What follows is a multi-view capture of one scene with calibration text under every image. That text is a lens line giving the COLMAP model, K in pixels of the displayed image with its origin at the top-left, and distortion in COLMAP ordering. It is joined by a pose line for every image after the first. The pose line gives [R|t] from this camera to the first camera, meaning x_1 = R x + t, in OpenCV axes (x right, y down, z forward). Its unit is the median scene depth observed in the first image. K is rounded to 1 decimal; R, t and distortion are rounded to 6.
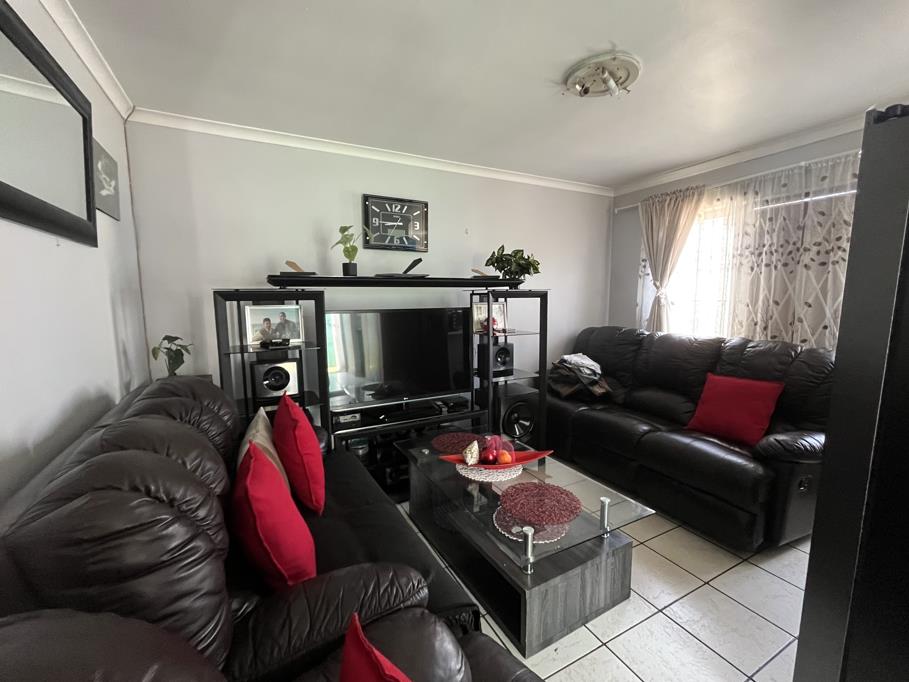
lens RADIAL K [[383.7, 0, 454.5], [0, 383.7, 341.0], [0, 0, 1]] dist [0.000022, 0.000063]
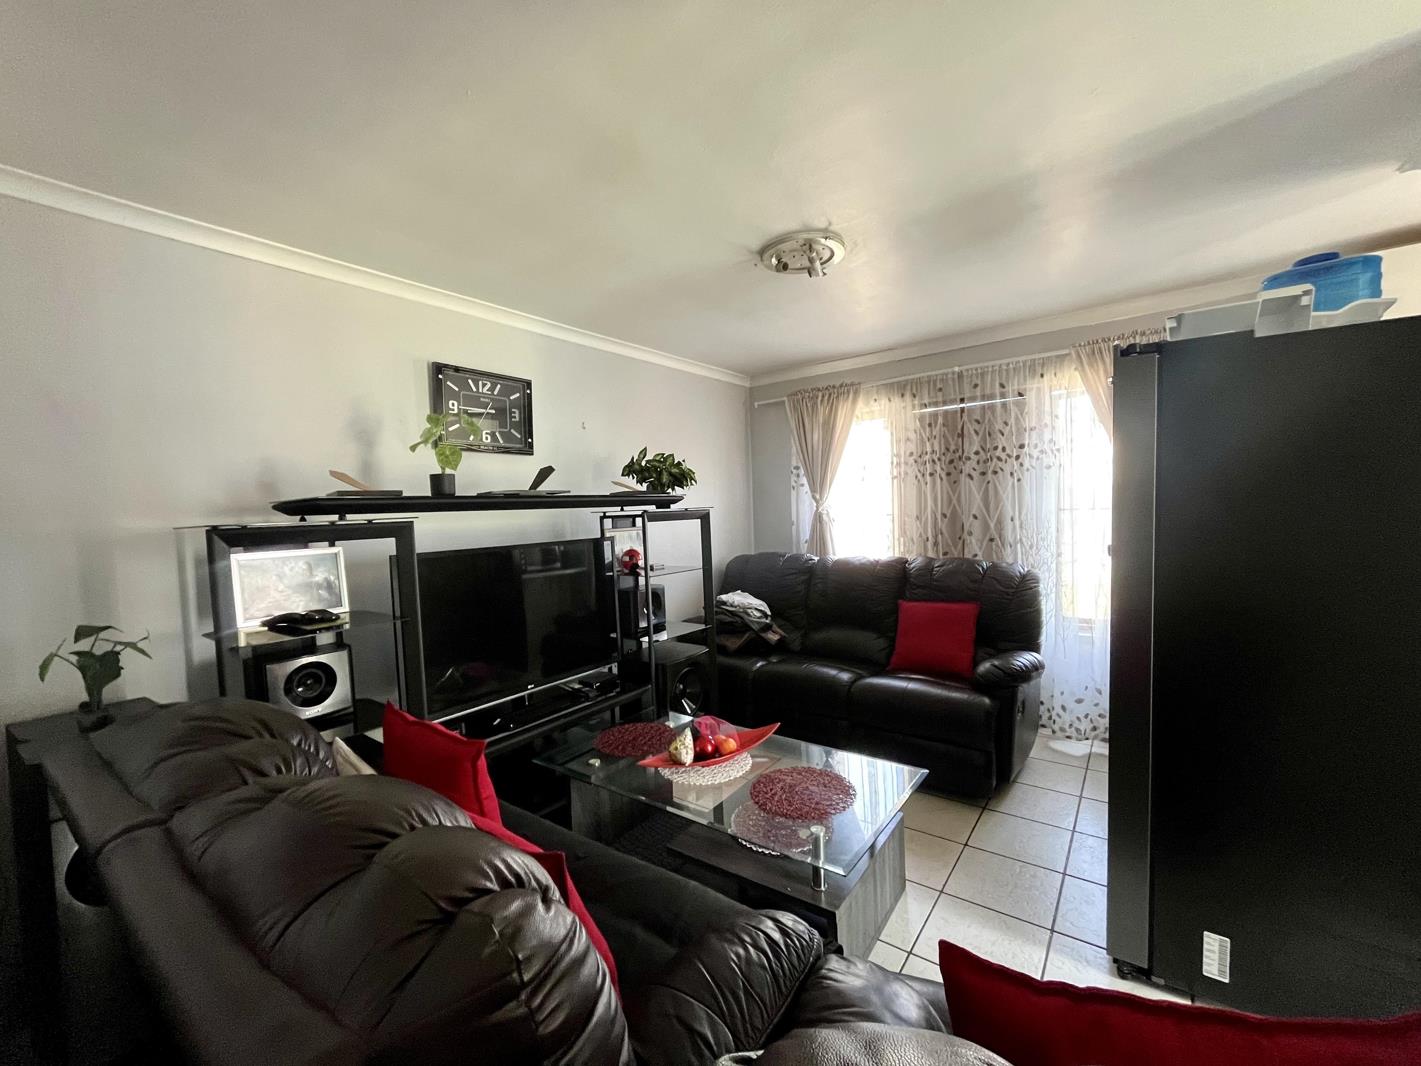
lens RADIAL K [[569.7, 0, 707.1], [0, 569.7, 534.1], [0, 0, 1]] dist [0.014320, -0.015717]
pose [[0.907299, -0.046075, 0.417954, -0.226119], [0.079842, 0.994773, -0.063658, -0.014360], [-0.412836, 0.091127, 0.906235, 0.012865]]
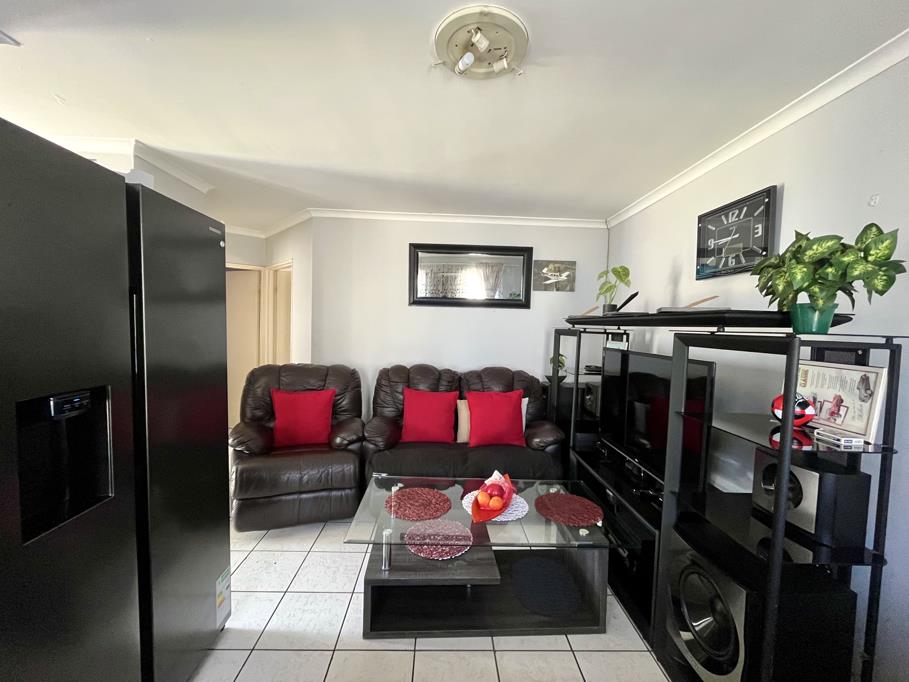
lens RADIAL K [[364.4, 0, 452.3], [0, 364.4, 341.7], [0, 0, 1]] dist [0.014320, -0.015717]
pose [[-0.441957, 0.040105, -0.896139, 0.692070], [-0.130474, 0.985502, 0.108451, -0.125916], [0.887497, 0.164853, -0.430317, 0.877381]]
